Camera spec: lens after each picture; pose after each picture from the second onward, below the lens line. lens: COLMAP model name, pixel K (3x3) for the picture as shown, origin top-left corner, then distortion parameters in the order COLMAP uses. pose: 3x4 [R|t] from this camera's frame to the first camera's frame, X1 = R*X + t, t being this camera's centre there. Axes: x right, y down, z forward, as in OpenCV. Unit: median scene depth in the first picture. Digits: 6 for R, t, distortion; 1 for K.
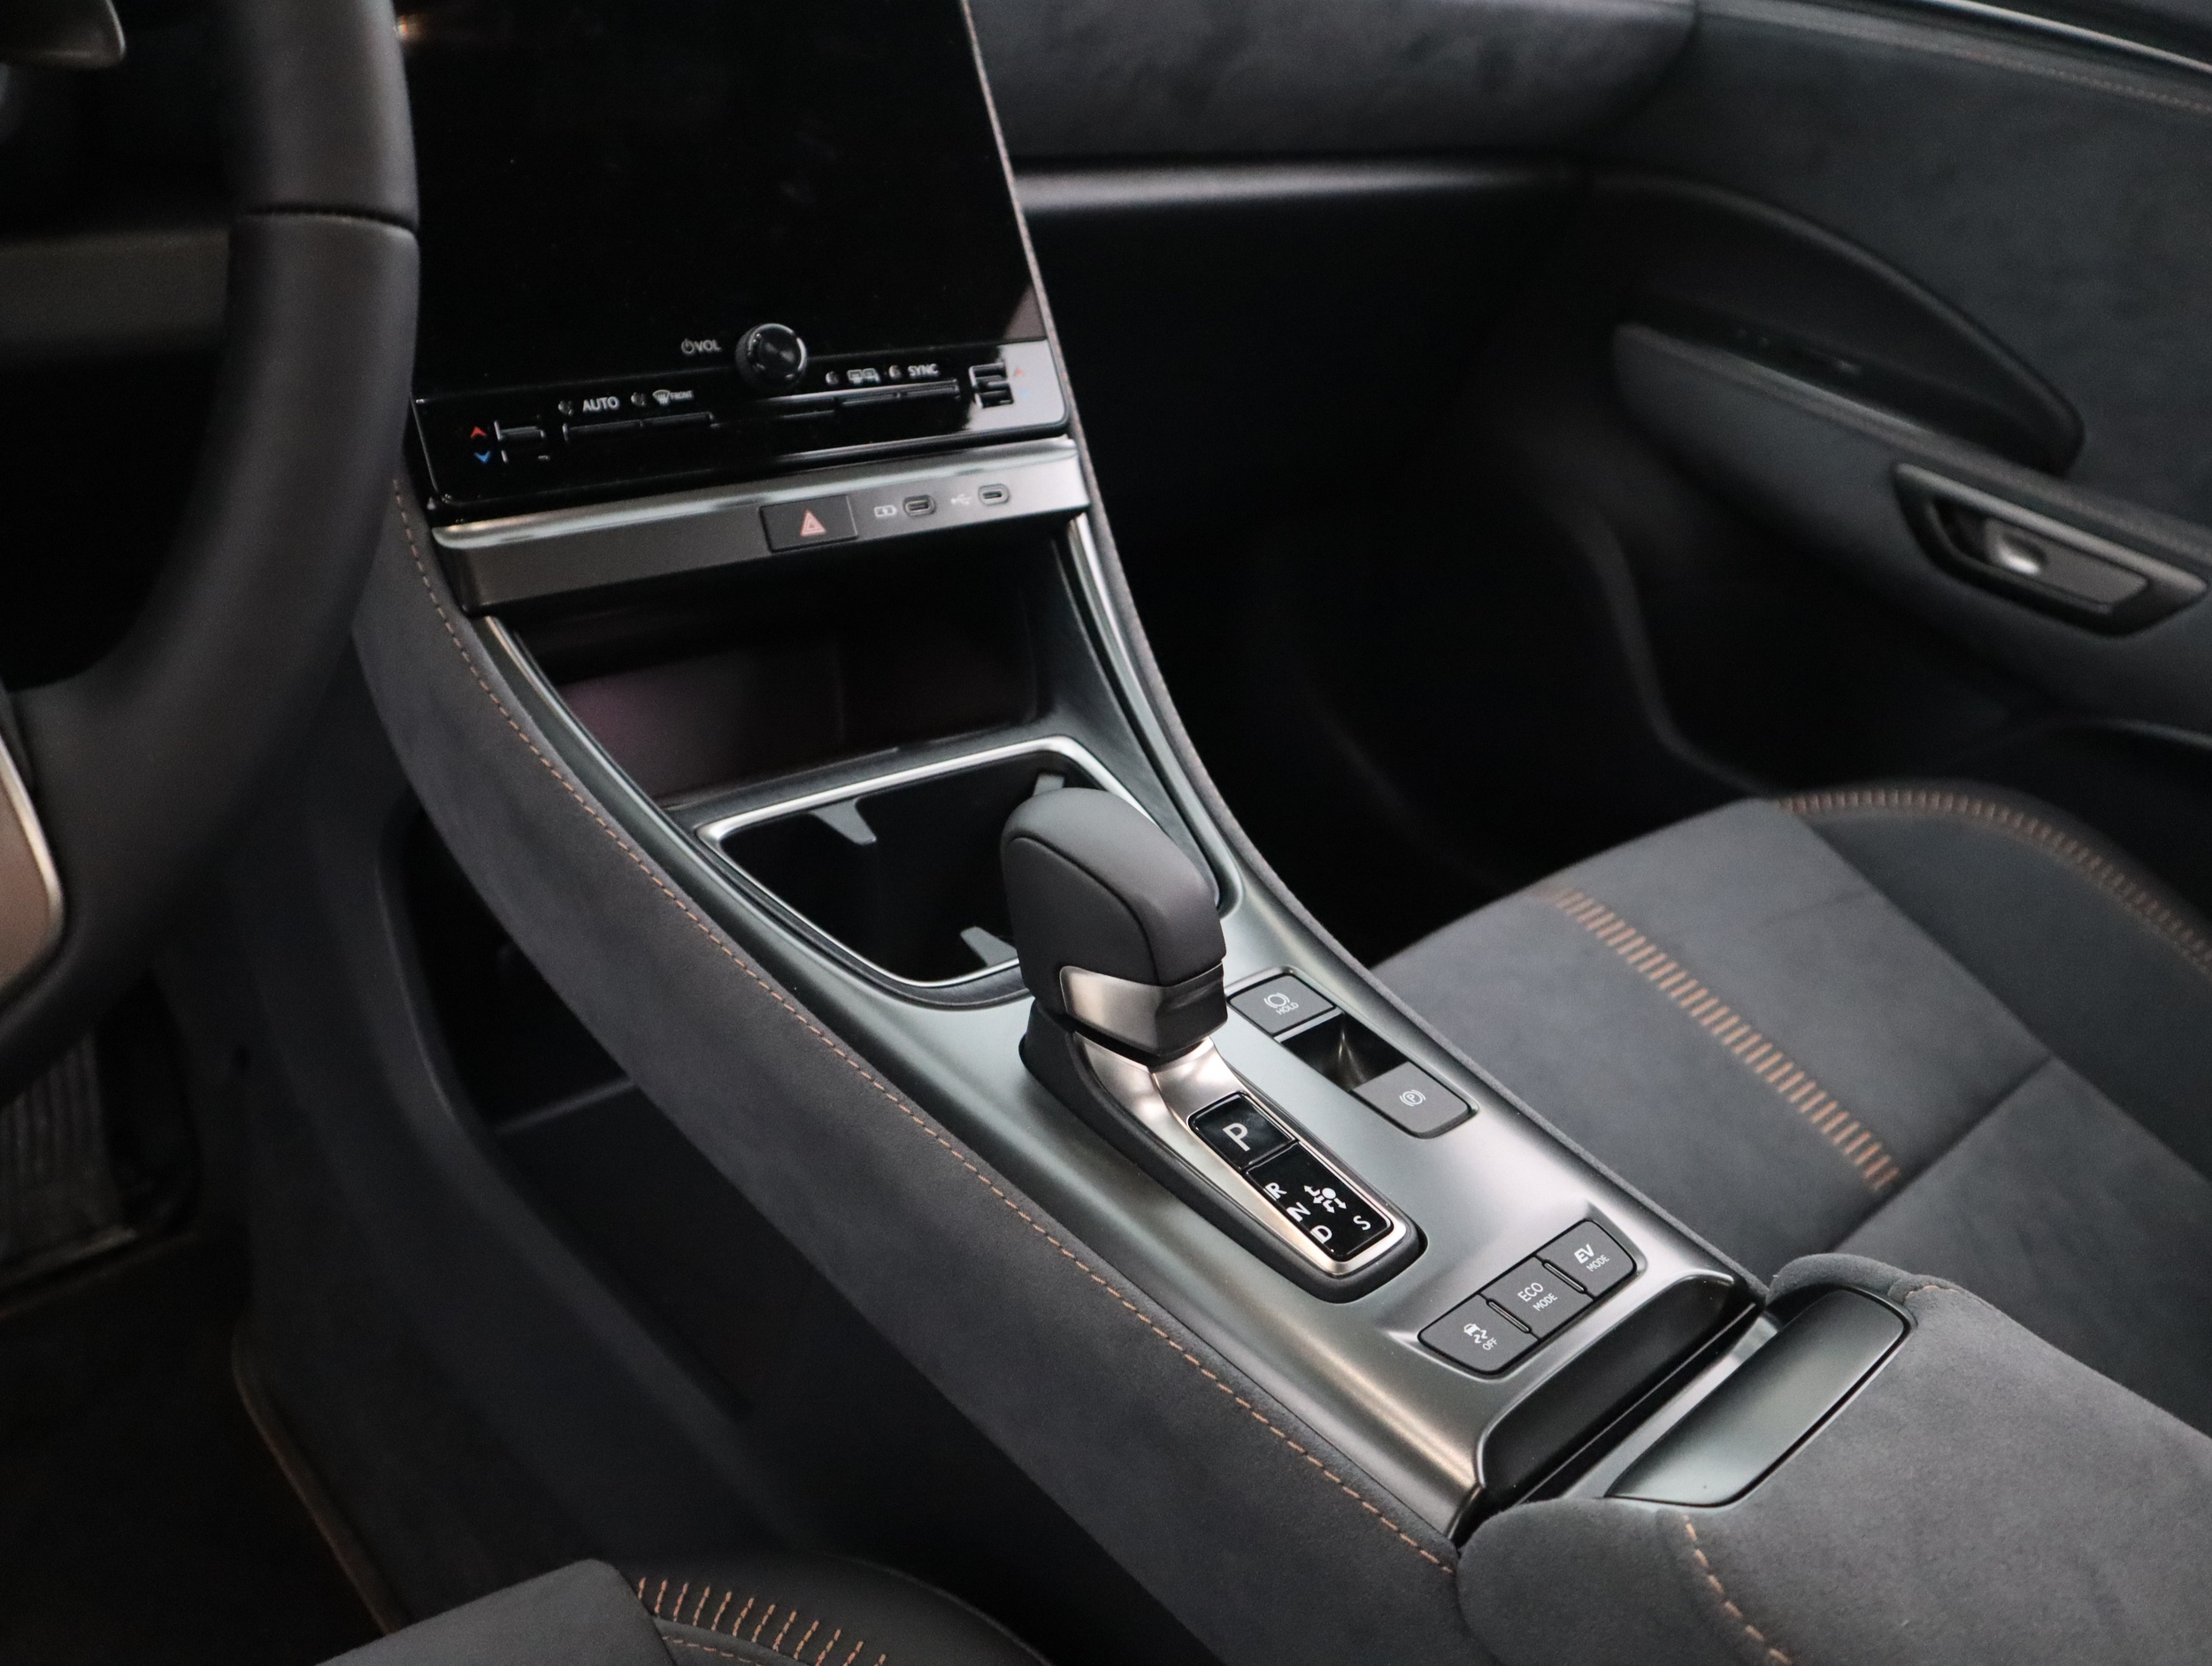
lens RADIAL K [[1713.9, 0, 1112.4], [0, 1713.9, 844.5], [0, 0, 1]] dist [-0.090993, 0.035105]
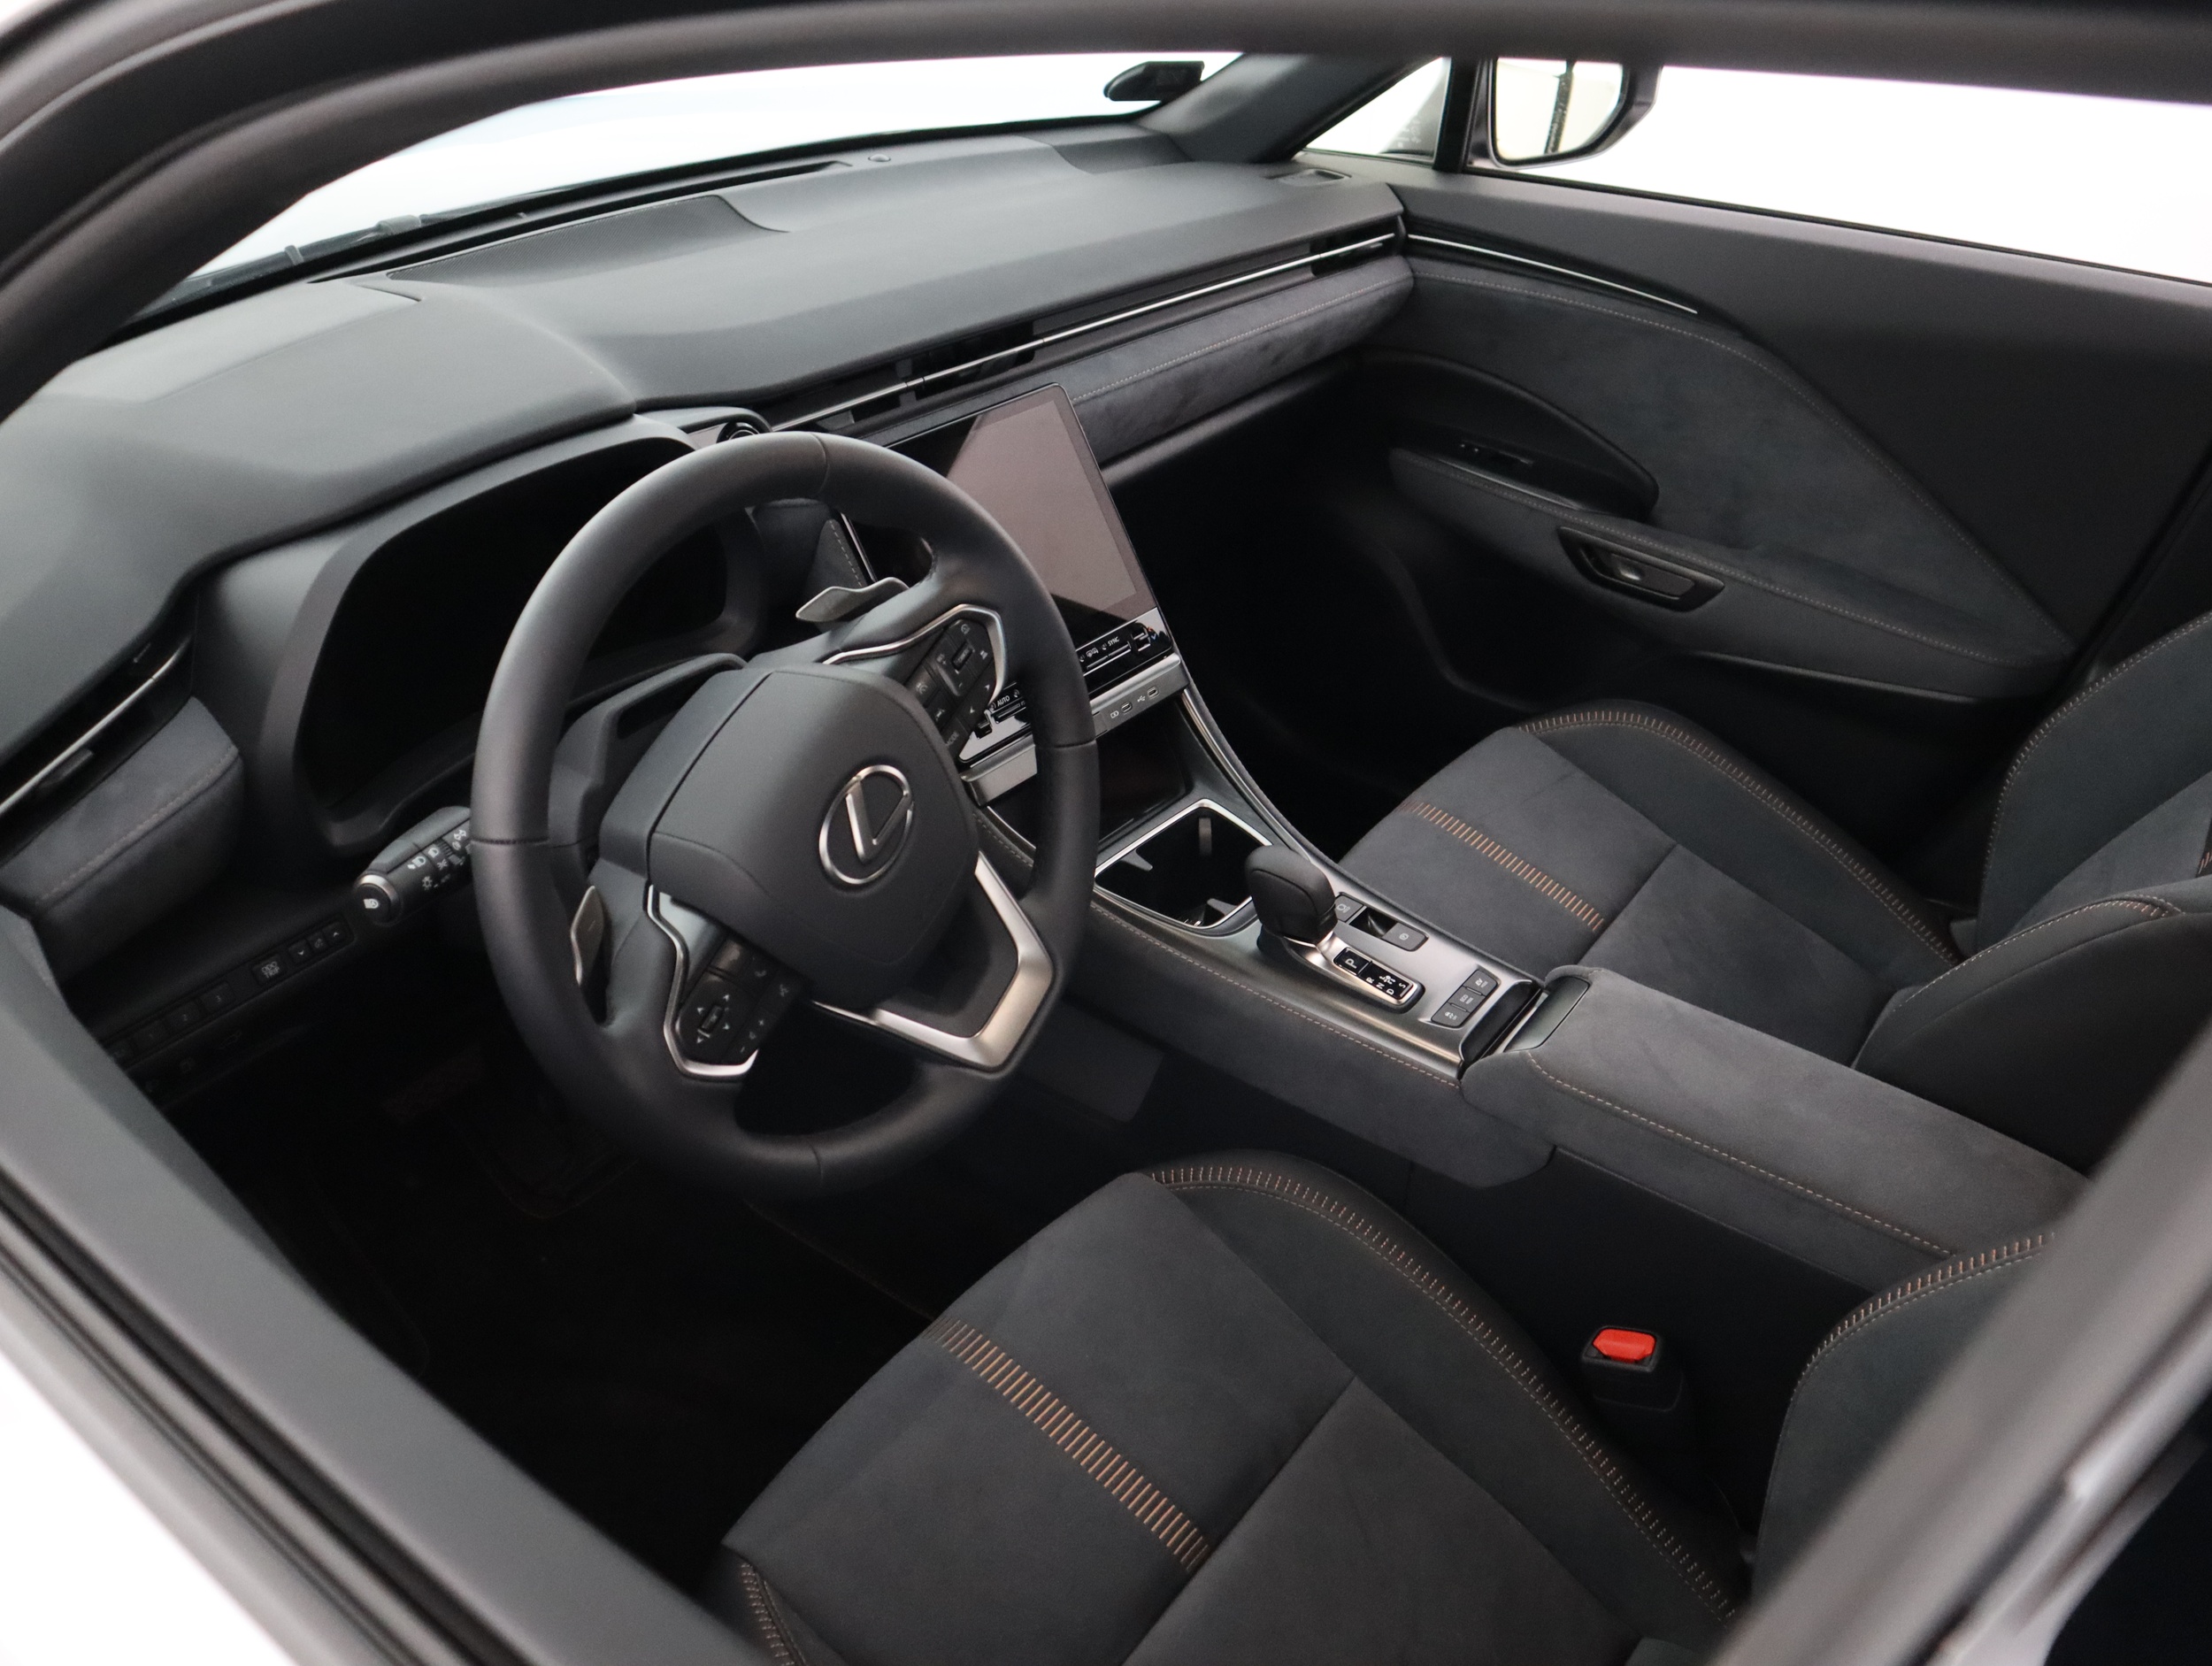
lens RADIAL K [[1713.9, 0, 1106.3], [0, 1713.9, 827.7], [0, 0, 1]] dist [-0.090993, 0.035105]
pose [[0.977312, -0.177193, 0.116031, -0.458827], [0.165761, 0.980901, 0.101772, -0.301059], [-0.131848, -0.080229, 0.988018, -1.274921]]
